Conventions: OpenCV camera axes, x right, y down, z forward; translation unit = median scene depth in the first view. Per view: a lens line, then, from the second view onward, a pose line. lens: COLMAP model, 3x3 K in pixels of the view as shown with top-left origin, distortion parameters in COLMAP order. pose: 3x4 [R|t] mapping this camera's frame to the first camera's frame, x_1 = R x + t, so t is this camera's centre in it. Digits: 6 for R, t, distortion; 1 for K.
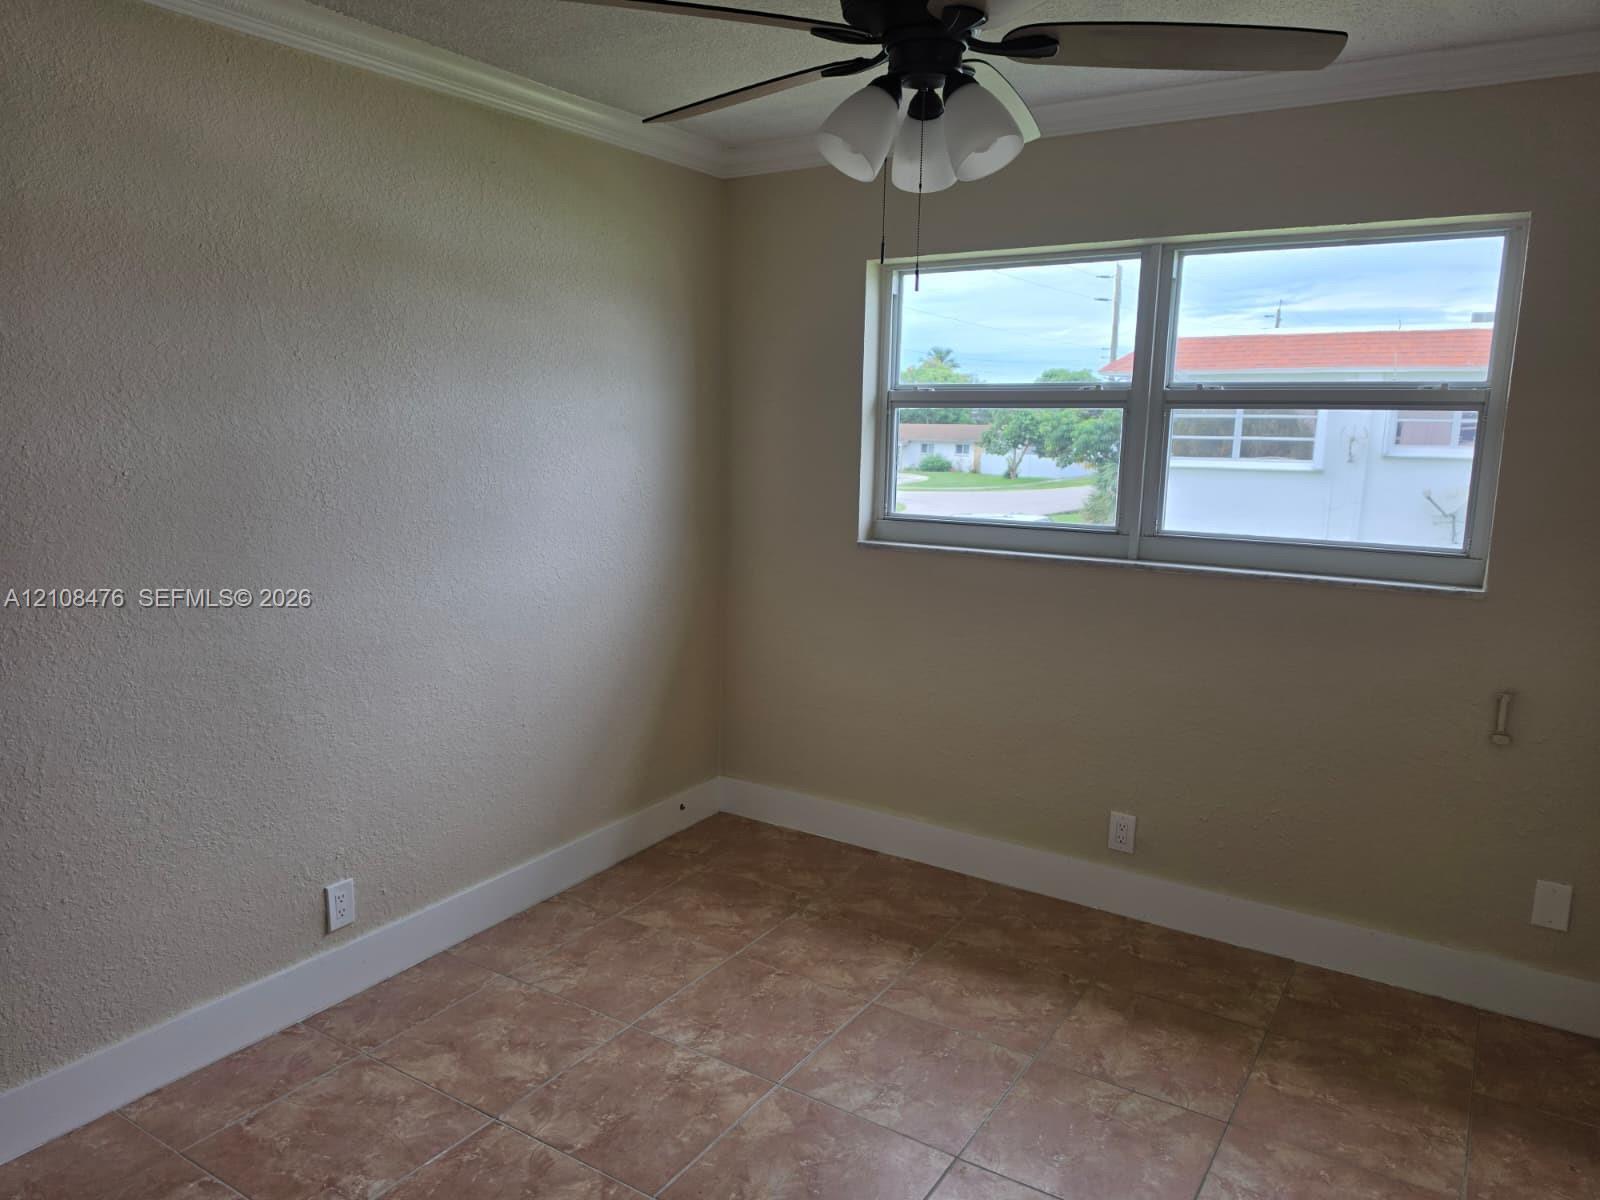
lens RADIAL K [[1120.0, 0, 769.9], [0, 1120.0, 609.1], [0, 0, 1]] dist [0.058220, -0.077846]
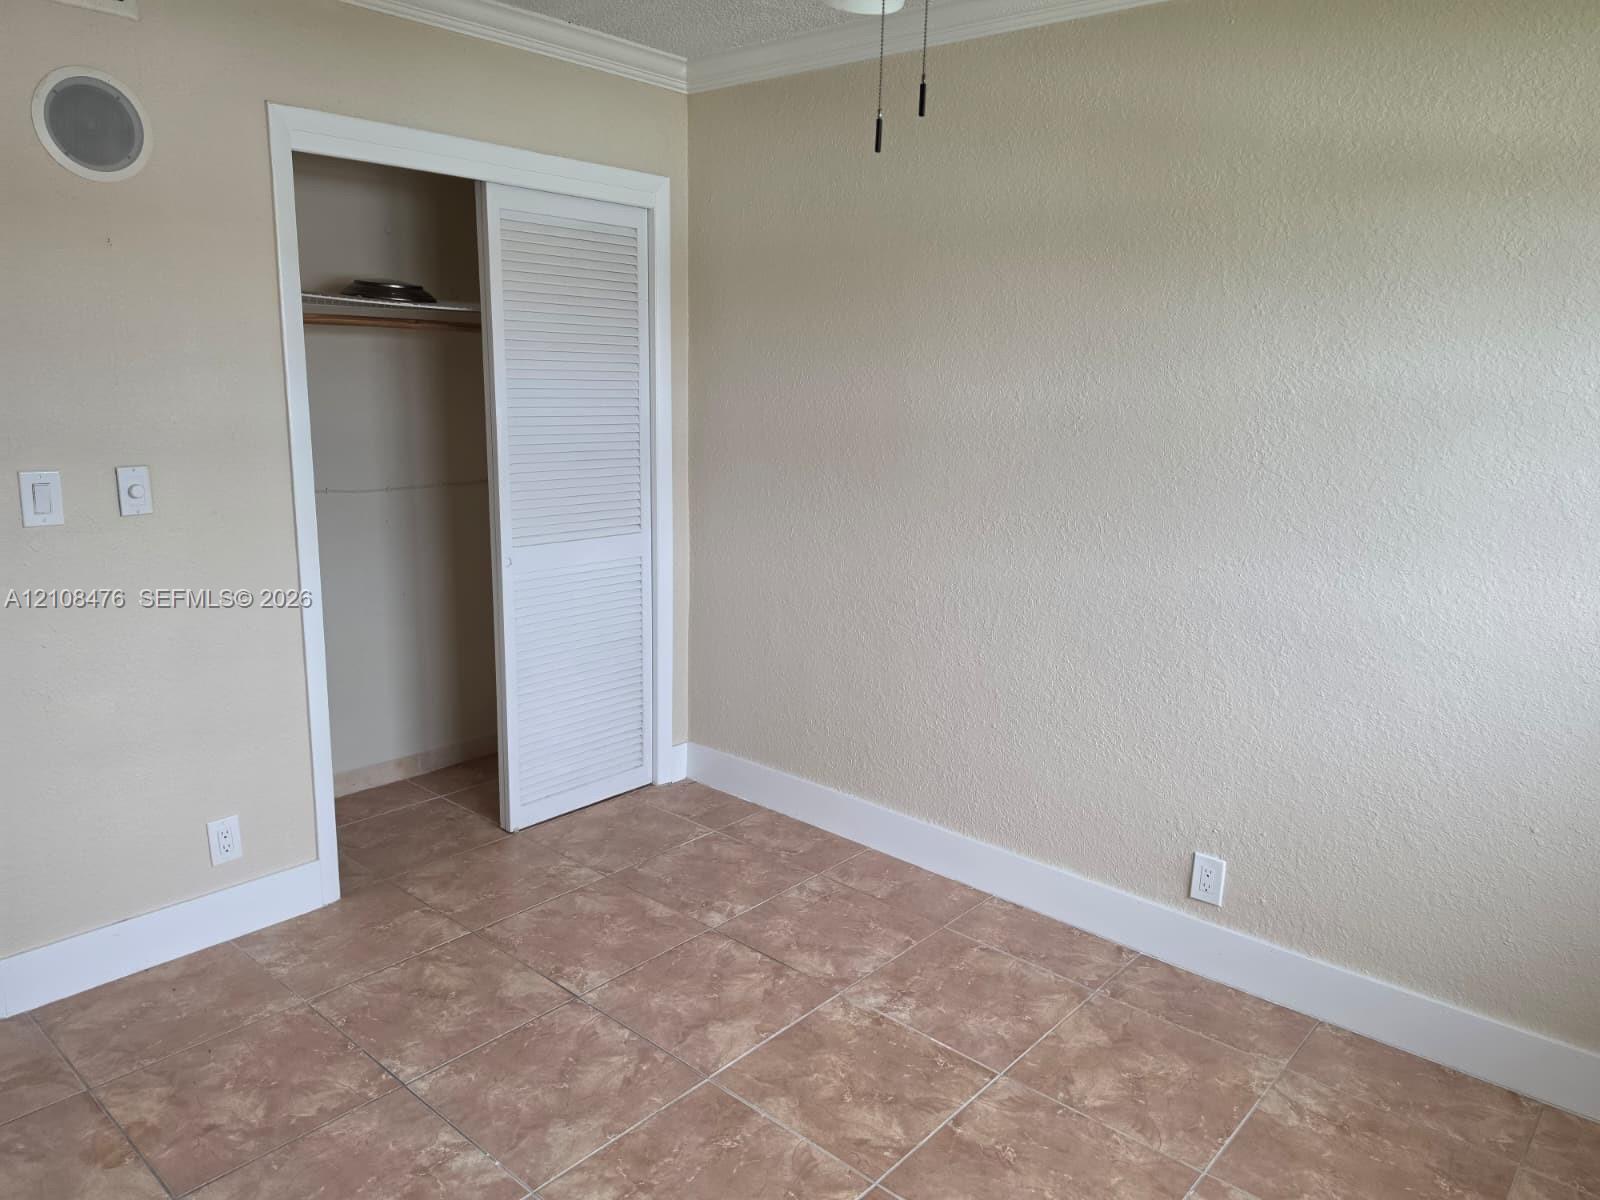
lens RADIAL K [[1120.0, 0, 808.3], [0, 1120.0, 598.8], [0, 0, 1]] dist [0.058220, -0.077846]
pose [[-0.142117, 0.186284, -0.972163, 0.569232], [-0.191193, 0.958471, 0.211610, -0.108796], [0.971210, 0.215944, -0.100598, 0.718905]]
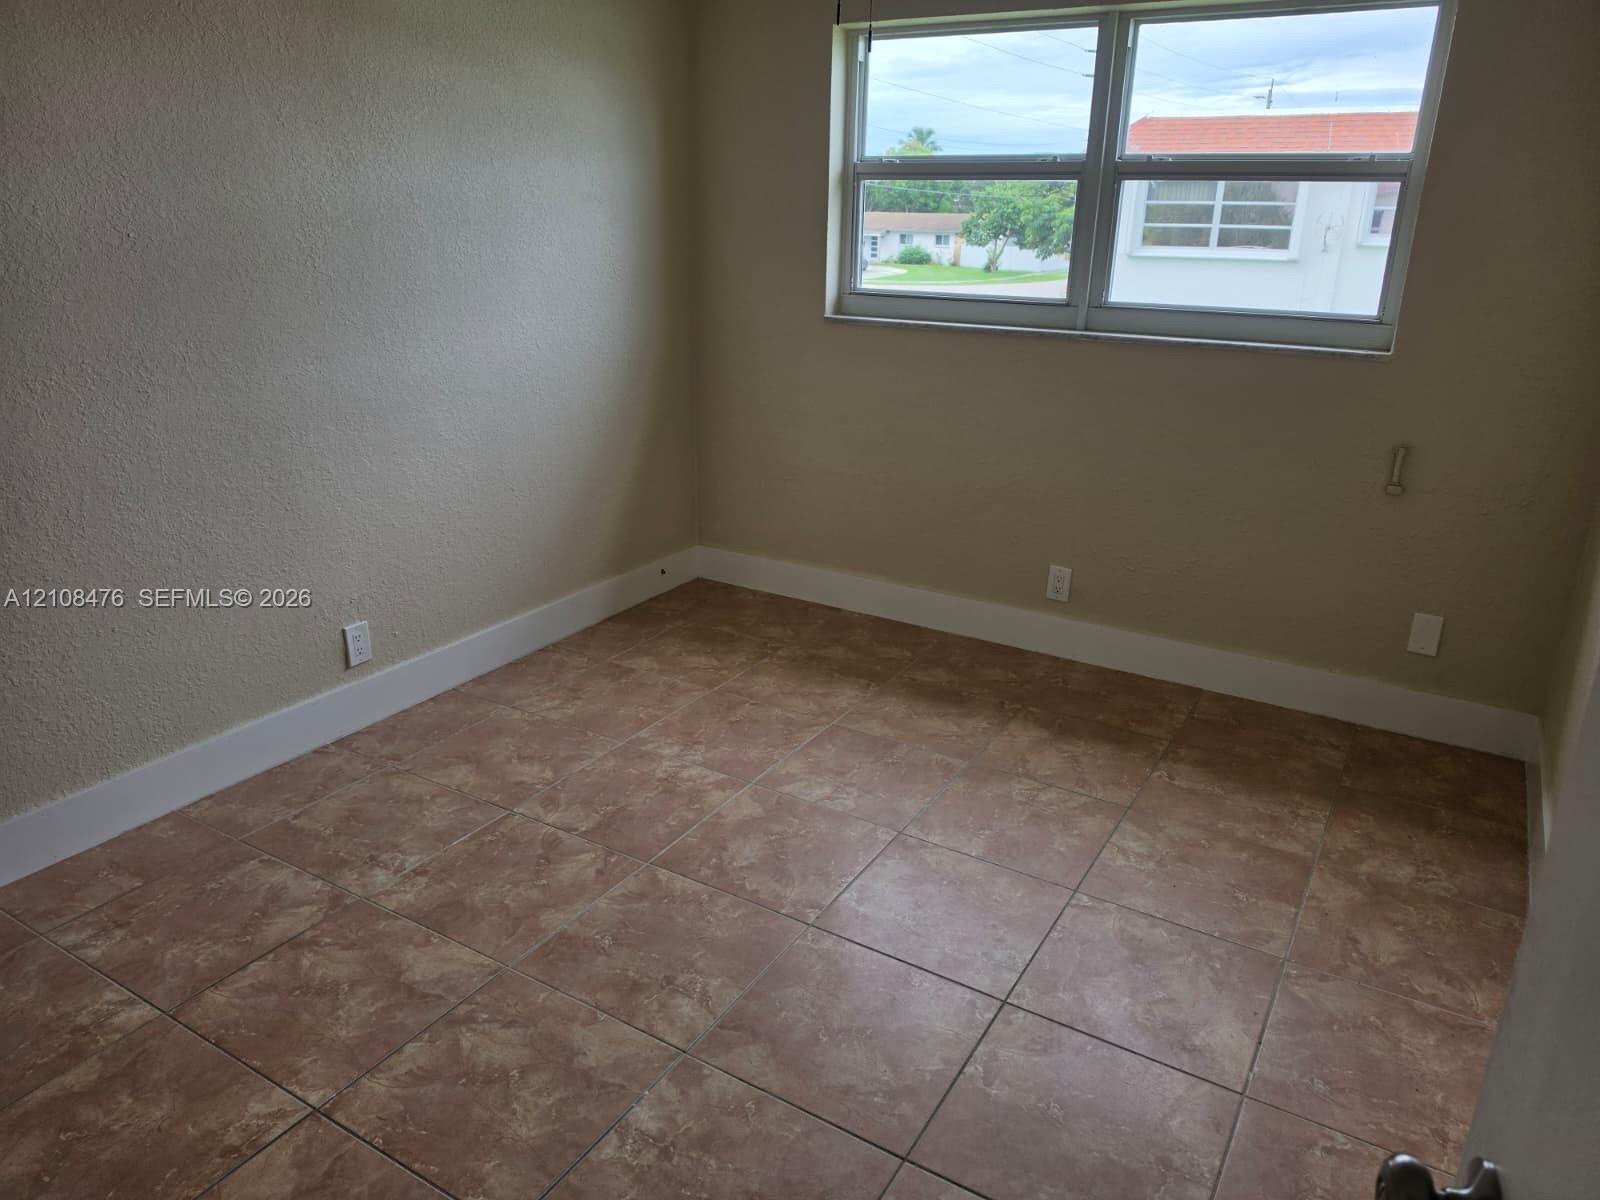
lens RADIAL K [[1120.0, 0, 789.2], [0, 1120.0, 609.3], [0, 0, 1]] dist [0.058220, -0.077846]
pose [[0.999274, -0.010114, 0.036737, 0.005038], [0.003615, 0.984944, 0.172837, 0.037086], [-0.037932, -0.172579, 0.984265, -0.106506]]
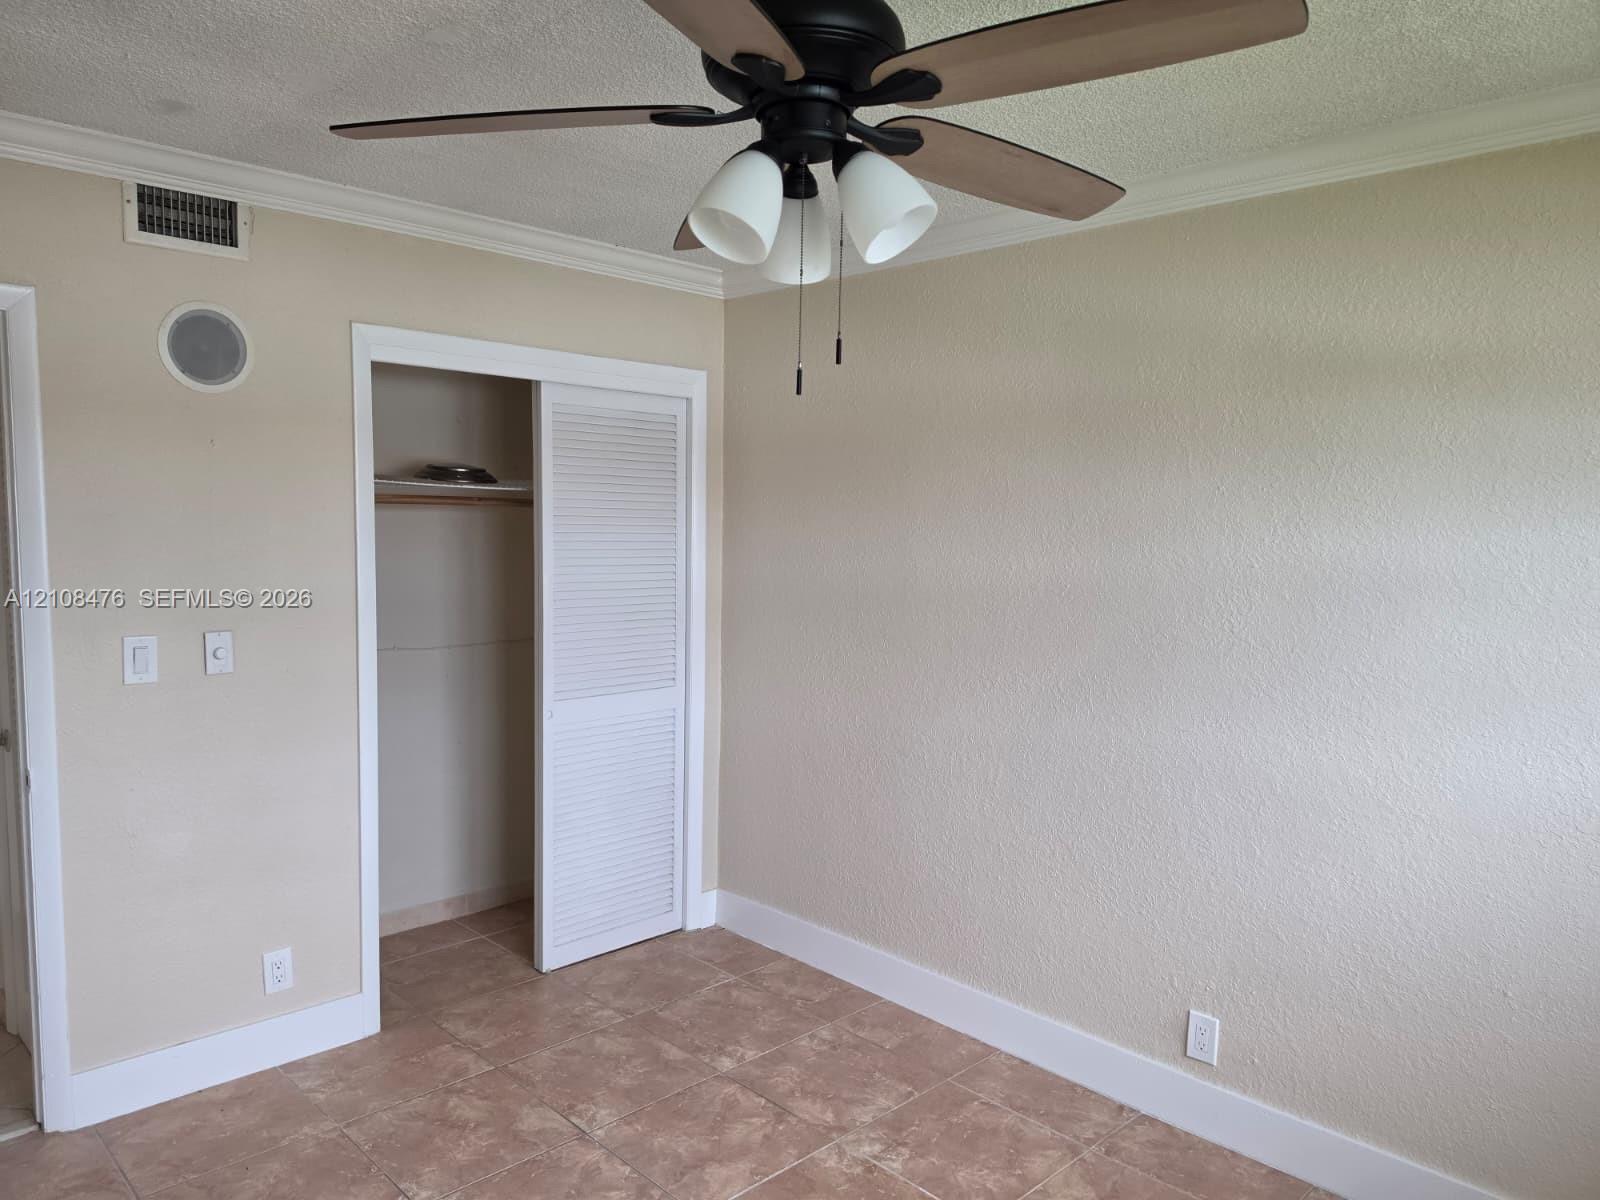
lens RADIAL K [[1120.0, 0, 793.9], [0, 1120.0, 605.9], [0, 0, 1]] dist [0.058220, -0.077846]
pose [[-0.223737, 0.063791, -0.972560, 0.637469], [-0.184677, 0.977004, 0.106567, -0.145595], [0.956993, 0.203453, -0.206811, 0.793744]]
